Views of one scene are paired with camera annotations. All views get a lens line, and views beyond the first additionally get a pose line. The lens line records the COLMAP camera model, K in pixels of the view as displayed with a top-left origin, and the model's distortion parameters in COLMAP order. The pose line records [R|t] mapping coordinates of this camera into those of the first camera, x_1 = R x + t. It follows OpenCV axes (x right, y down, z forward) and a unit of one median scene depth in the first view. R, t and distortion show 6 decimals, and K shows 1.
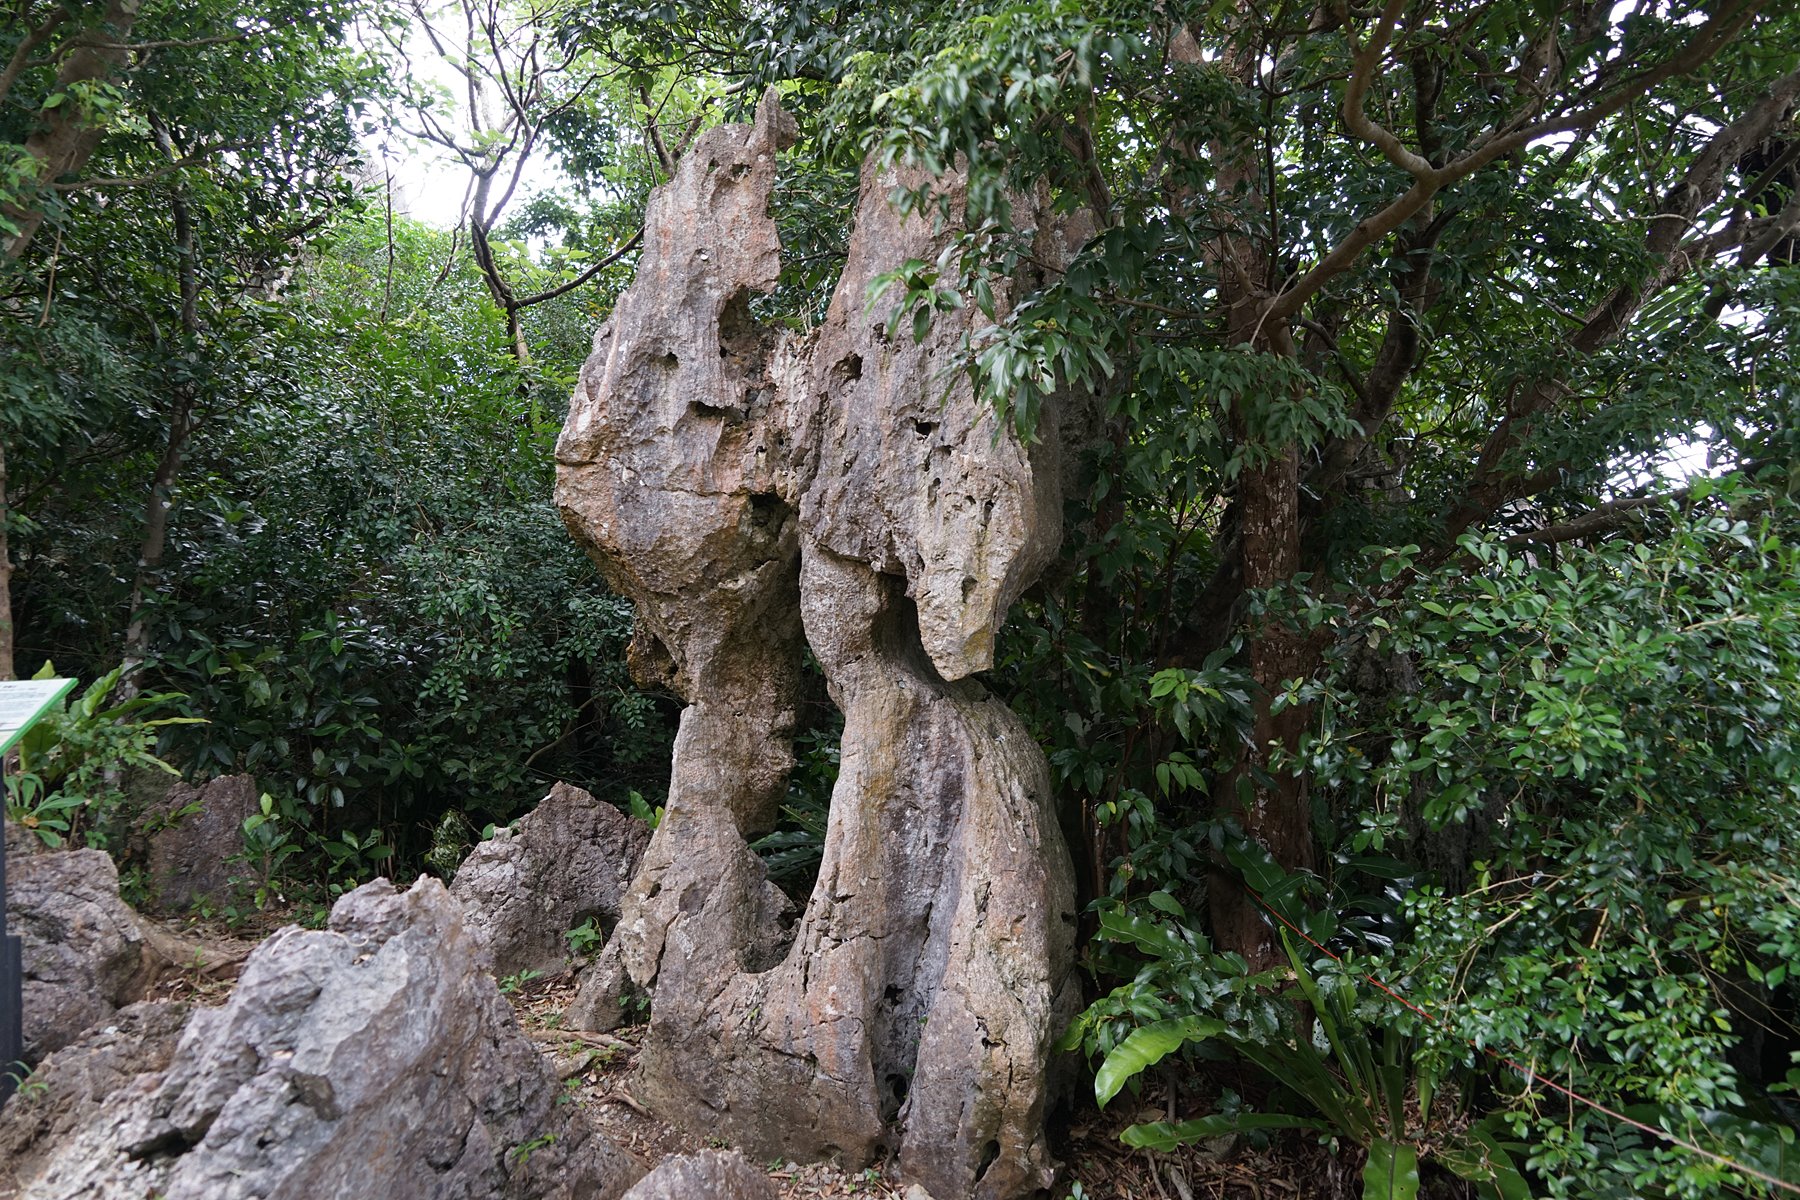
lens RADIAL K [[1318.1, 0, 889.0], [0, 1318.1, 602.1], [0, 0, 1]] dist [-0.005512, 0.022519]
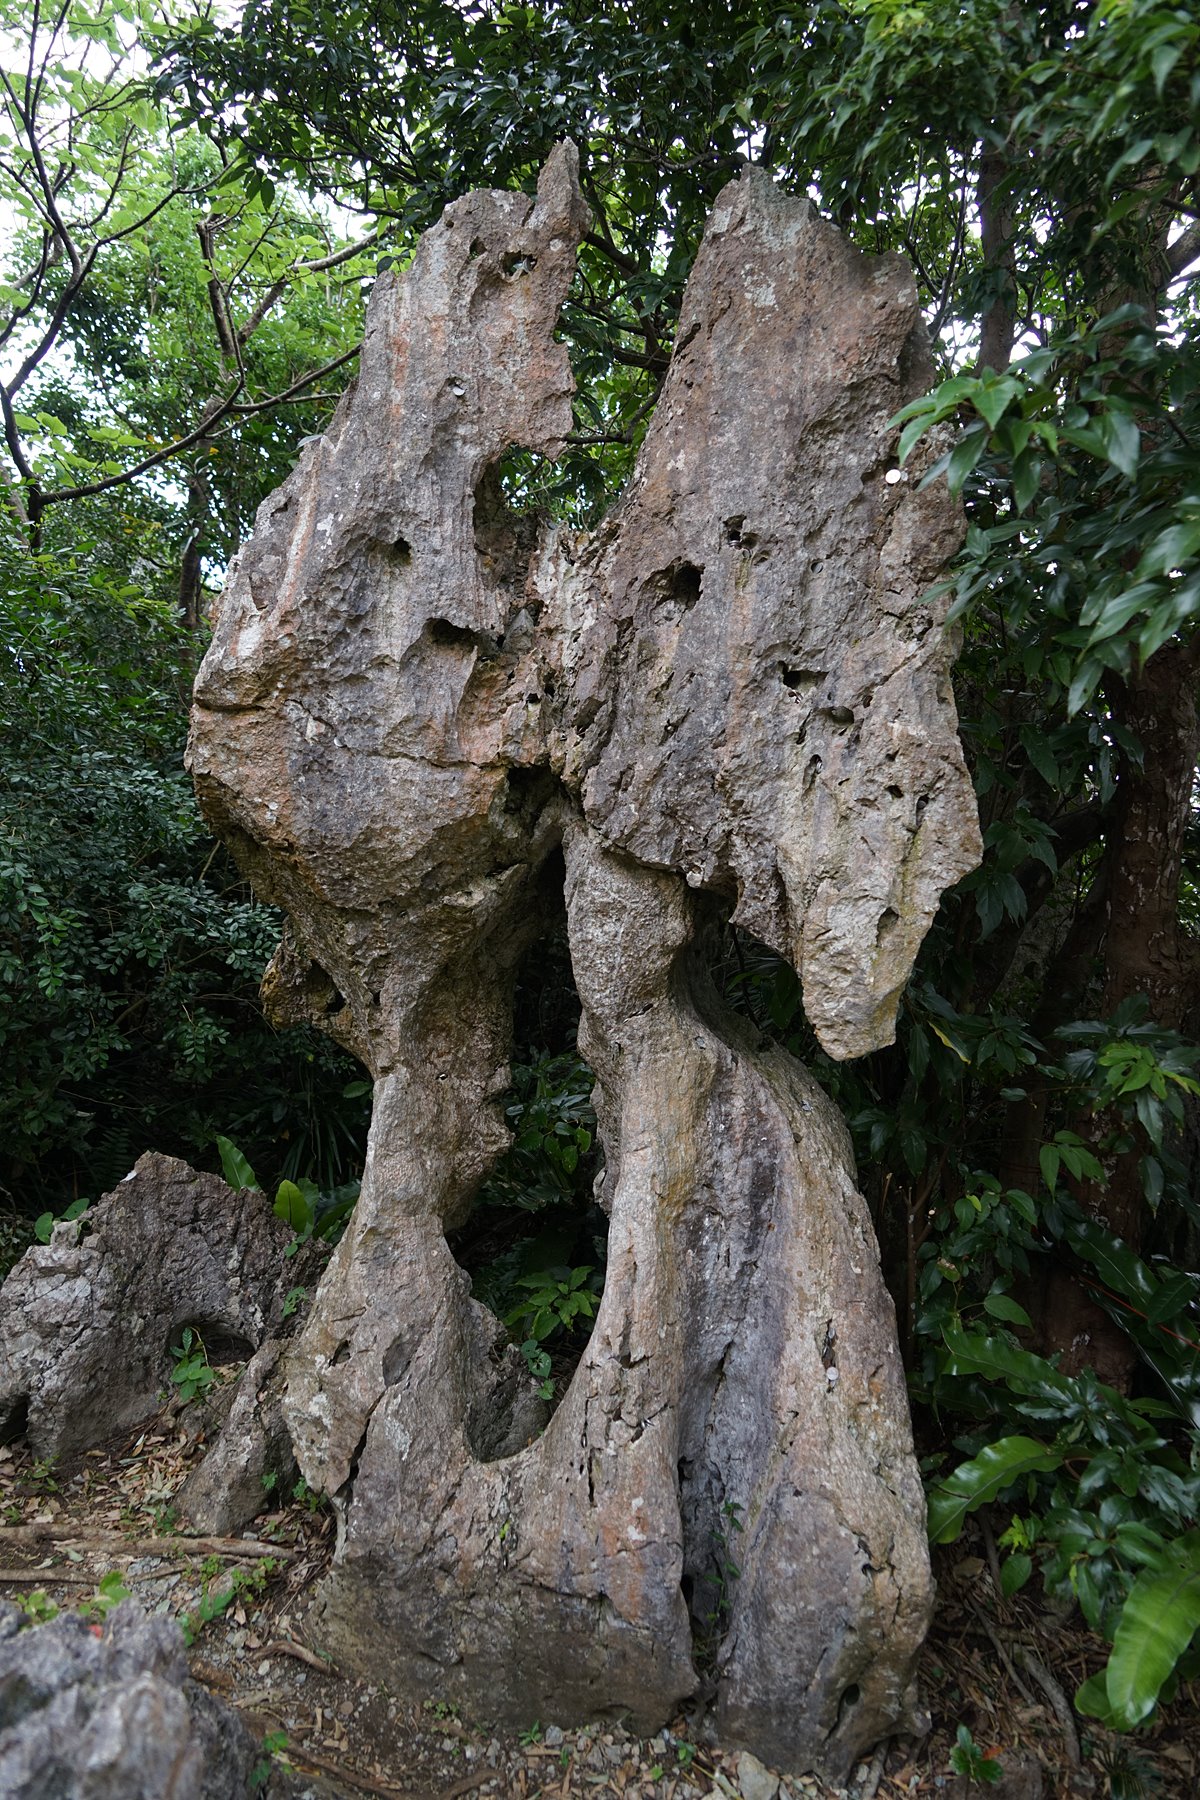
lens RADIAL K [[1185.1, 0, 600.0], [0, 1185.1, 900.0], [0, 0, 1]] dist [-0.047676, 0.022131]
pose [[0.975242, 0.010988, 0.220869, -0.191240], [-0.020650, 0.998926, 0.041485, -0.040736], [-0.220176, -0.045019, 0.974421, 0.411256]]
